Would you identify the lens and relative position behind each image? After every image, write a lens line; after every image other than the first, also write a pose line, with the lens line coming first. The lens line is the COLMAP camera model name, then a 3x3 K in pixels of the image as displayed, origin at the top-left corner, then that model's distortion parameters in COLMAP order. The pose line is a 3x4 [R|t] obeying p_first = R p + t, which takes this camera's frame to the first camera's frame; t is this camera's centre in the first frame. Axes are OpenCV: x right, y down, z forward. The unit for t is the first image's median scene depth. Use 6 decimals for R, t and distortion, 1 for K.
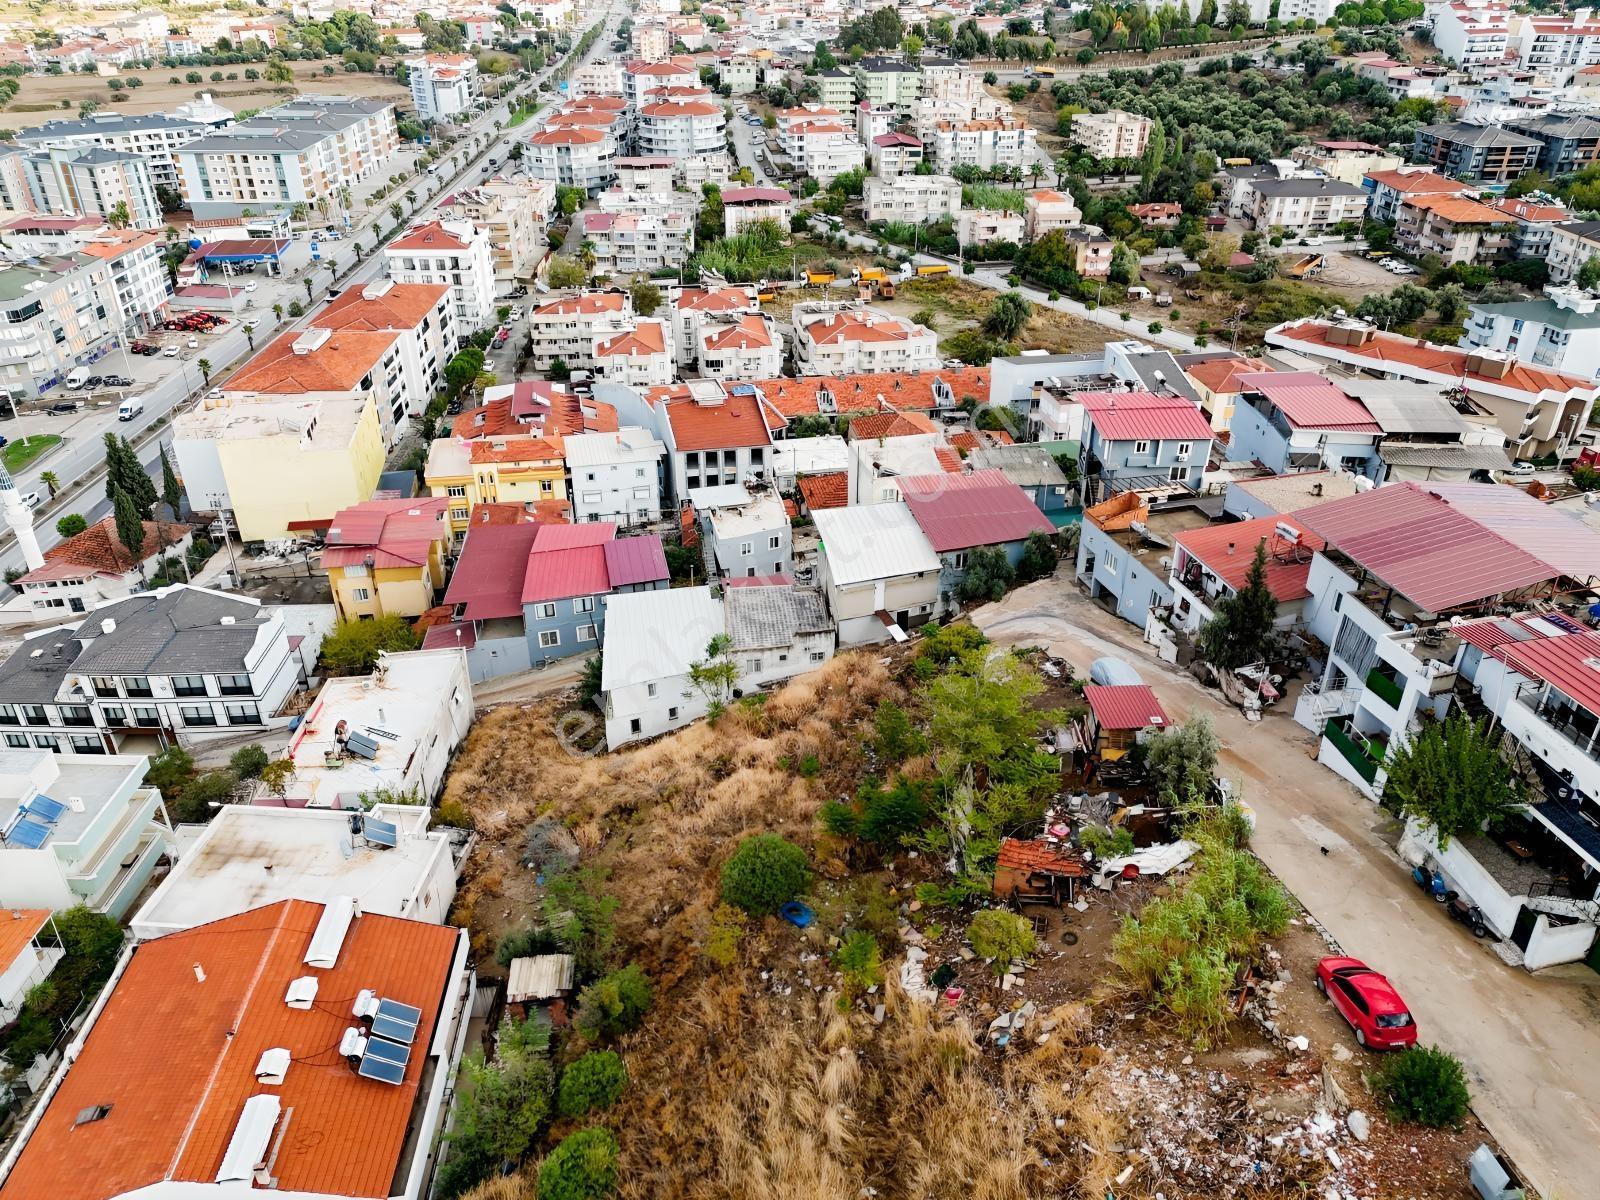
lens RADIAL K [[1176.4, 0, 798.3], [0, 1176.4, 605.3], [0, 0, 1]] dist [0.070231, -0.057068]
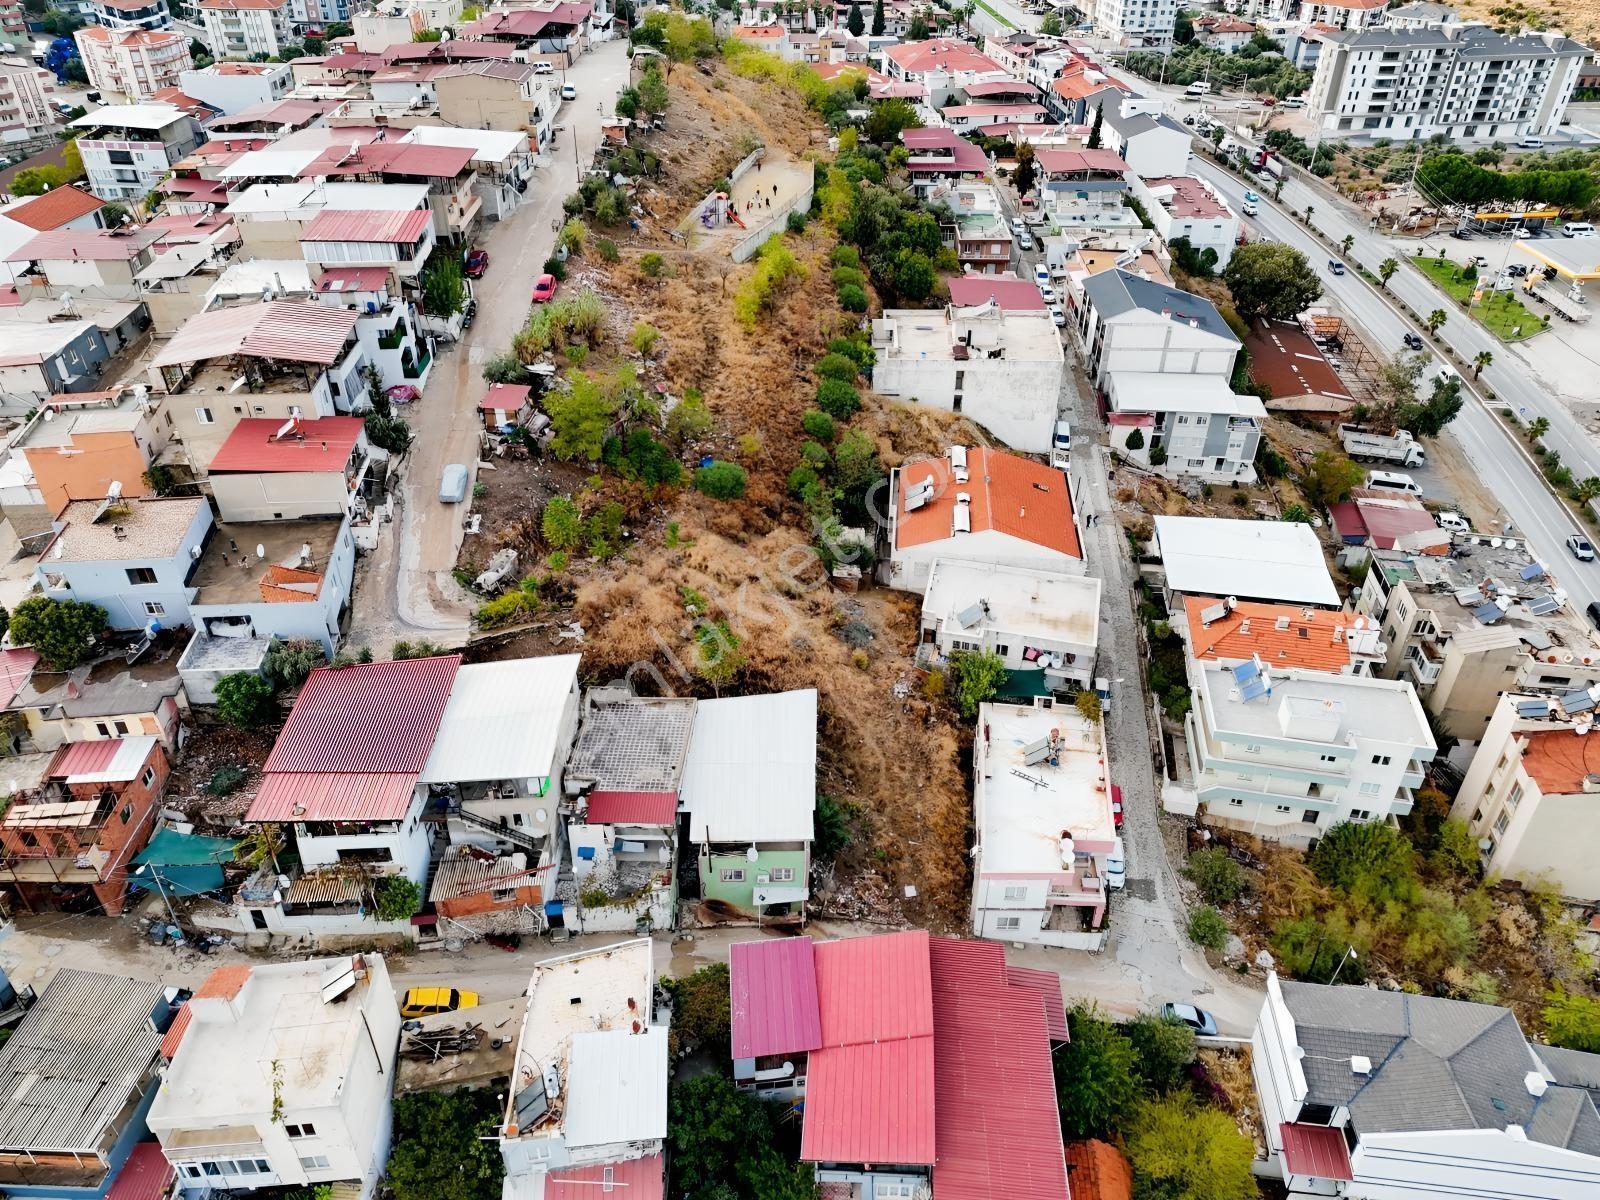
lens RADIAL K [[1176.4, 0, 797.6], [0, 1176.4, 603.8], [0, 0, 1]] dist [0.070231, -0.057068]
pose [[-0.988971, -0.087433, 0.119548, -0.156059], [0.072752, 0.416298, 0.906313, -0.543994], [-0.129009, 0.905015, -0.405346, 0.782861]]
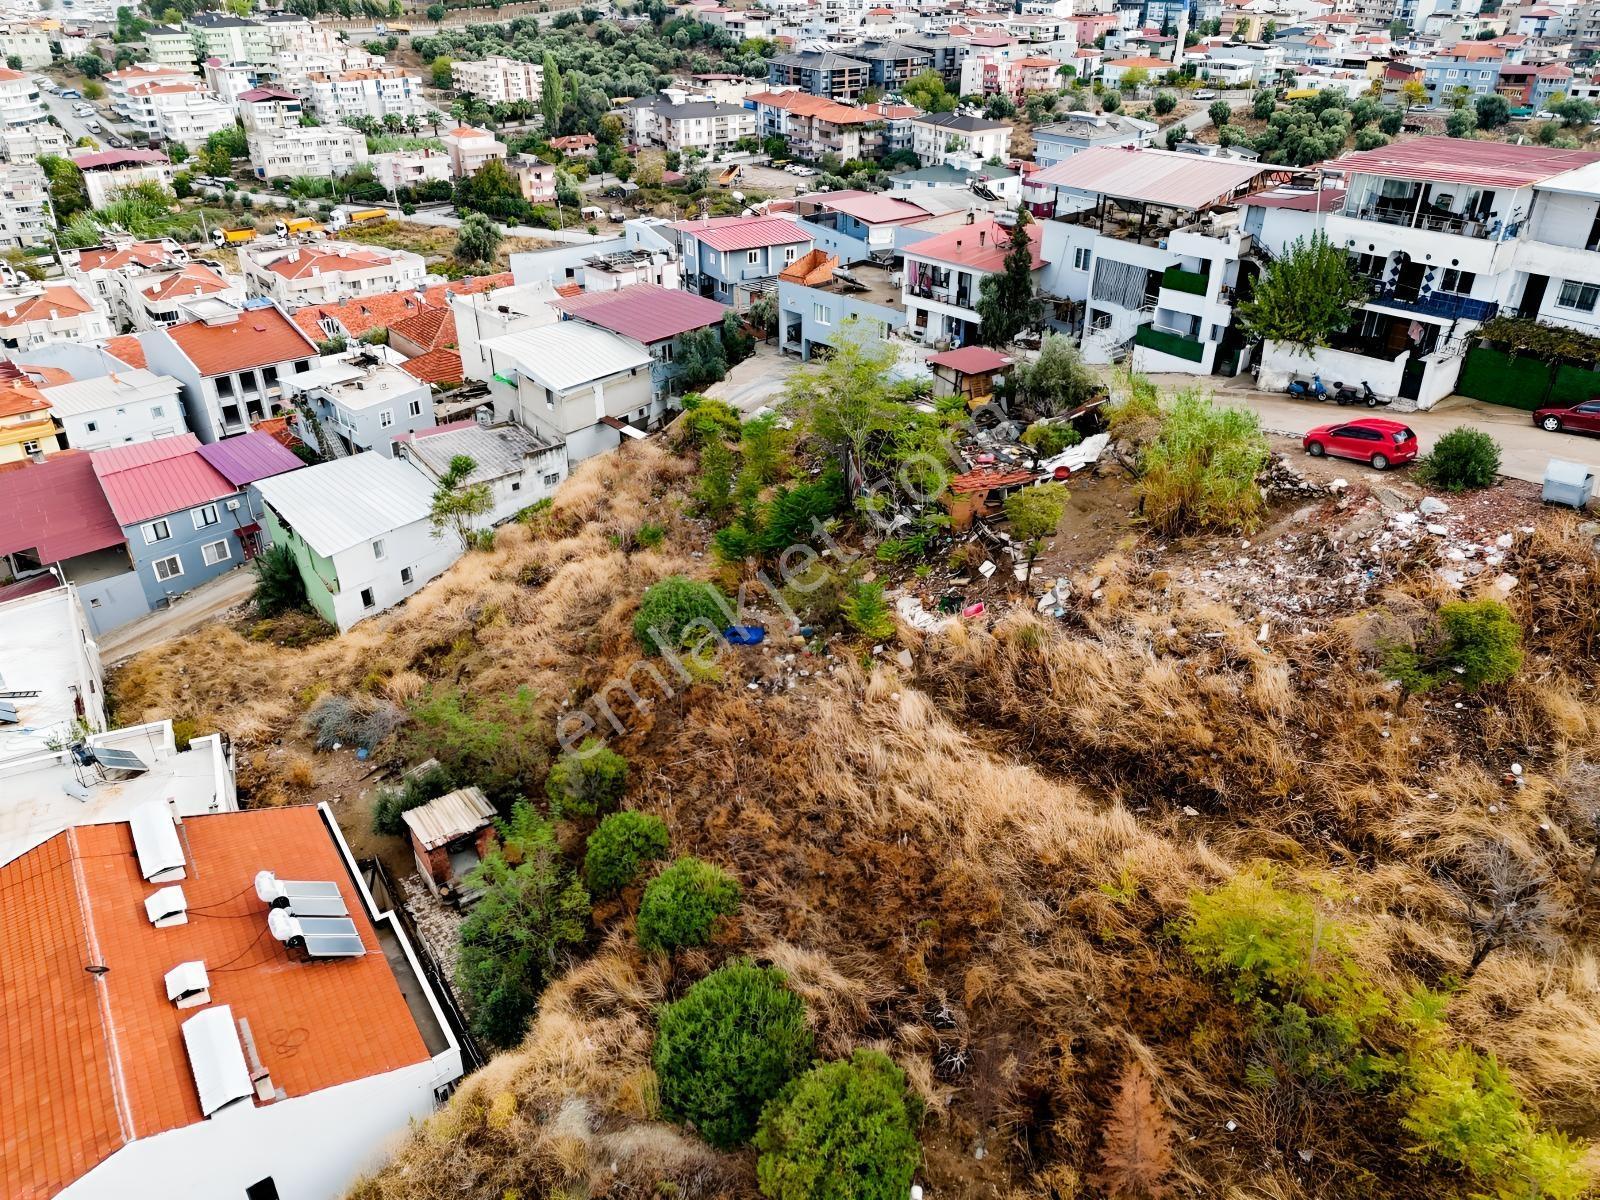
lens RADIAL K [[1176.4, 0, 801.8], [0, 1176.4, 600.0], [0, 0, 1]] dist [0.070231, -0.057068]
pose [[0.866552, -0.245742, 0.434396, -0.139426], [0.246848, 0.967498, 0.054898, 0.078728], [-0.433768, 0.059658, 0.899048, 0.065205]]
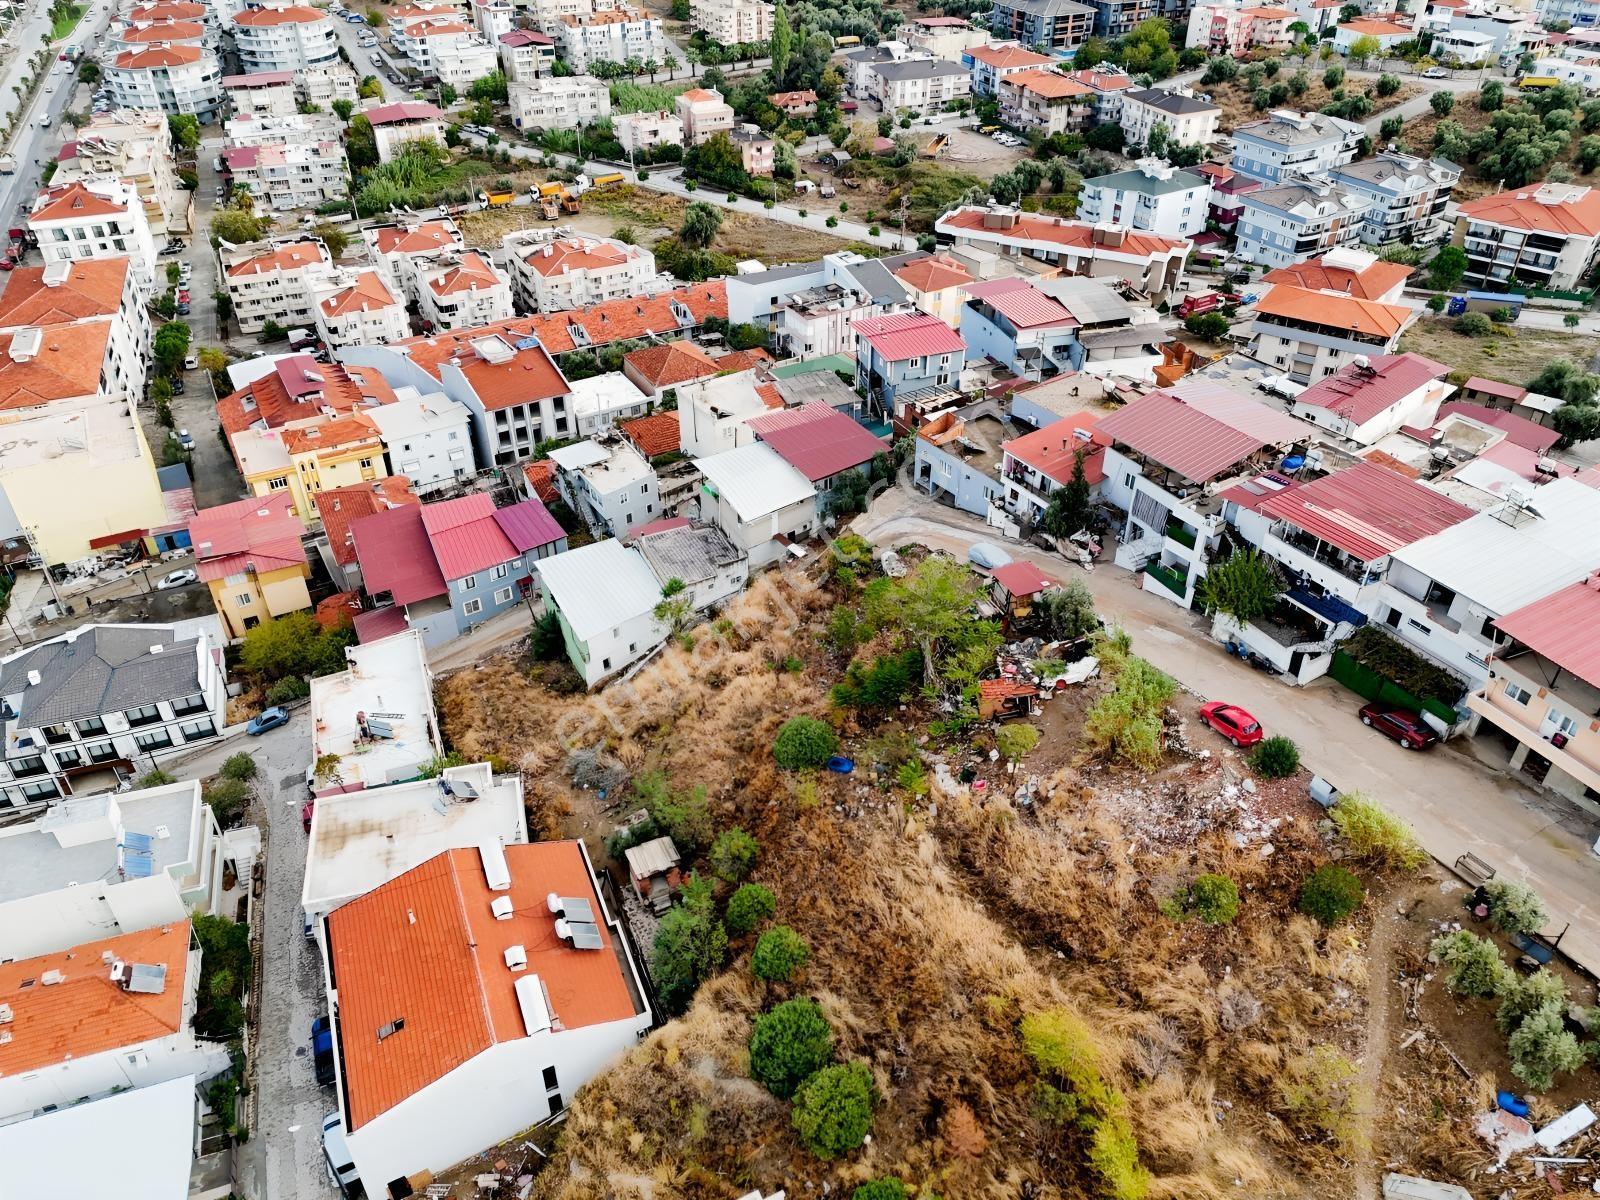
lens RADIAL K [[1176.4, 0, 800.0], [0, 1176.4, 604.3], [0, 0, 1]] dist [0.070231, -0.057068]
pose [[0.943026, -0.198044, 0.267357, -0.154621], [0.169156, 0.977333, 0.127307, -0.046928], [-0.286509, -0.074829, 0.955151, -0.130914]]
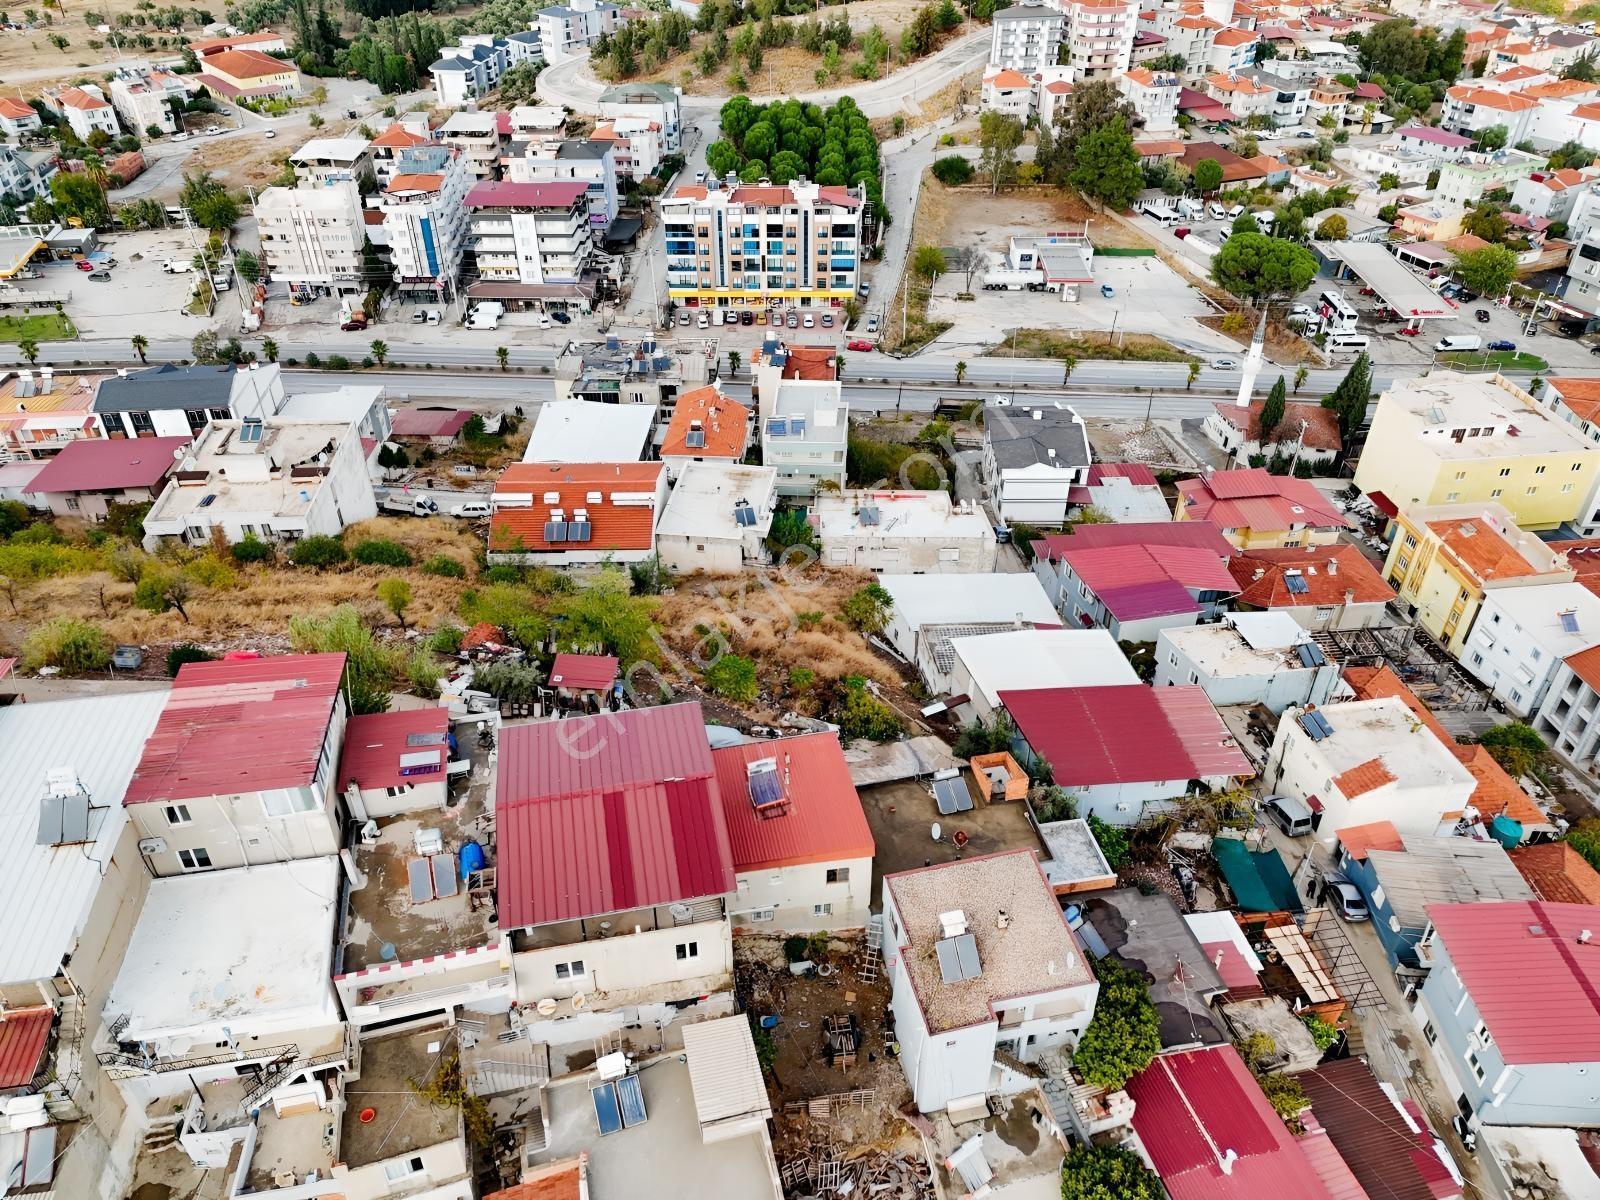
lens RADIAL K [[1176.4, 0, 803.0], [0, 1176.4, 608.5], [0, 0, 1]] dist [0.070231, -0.057068]
pose [[-0.039422, 0.596311, -0.801785, 0.519687], [-0.498966, 0.683458, 0.532841, -0.319214], [0.865725, 0.421069, 0.270596, 0.334849]]
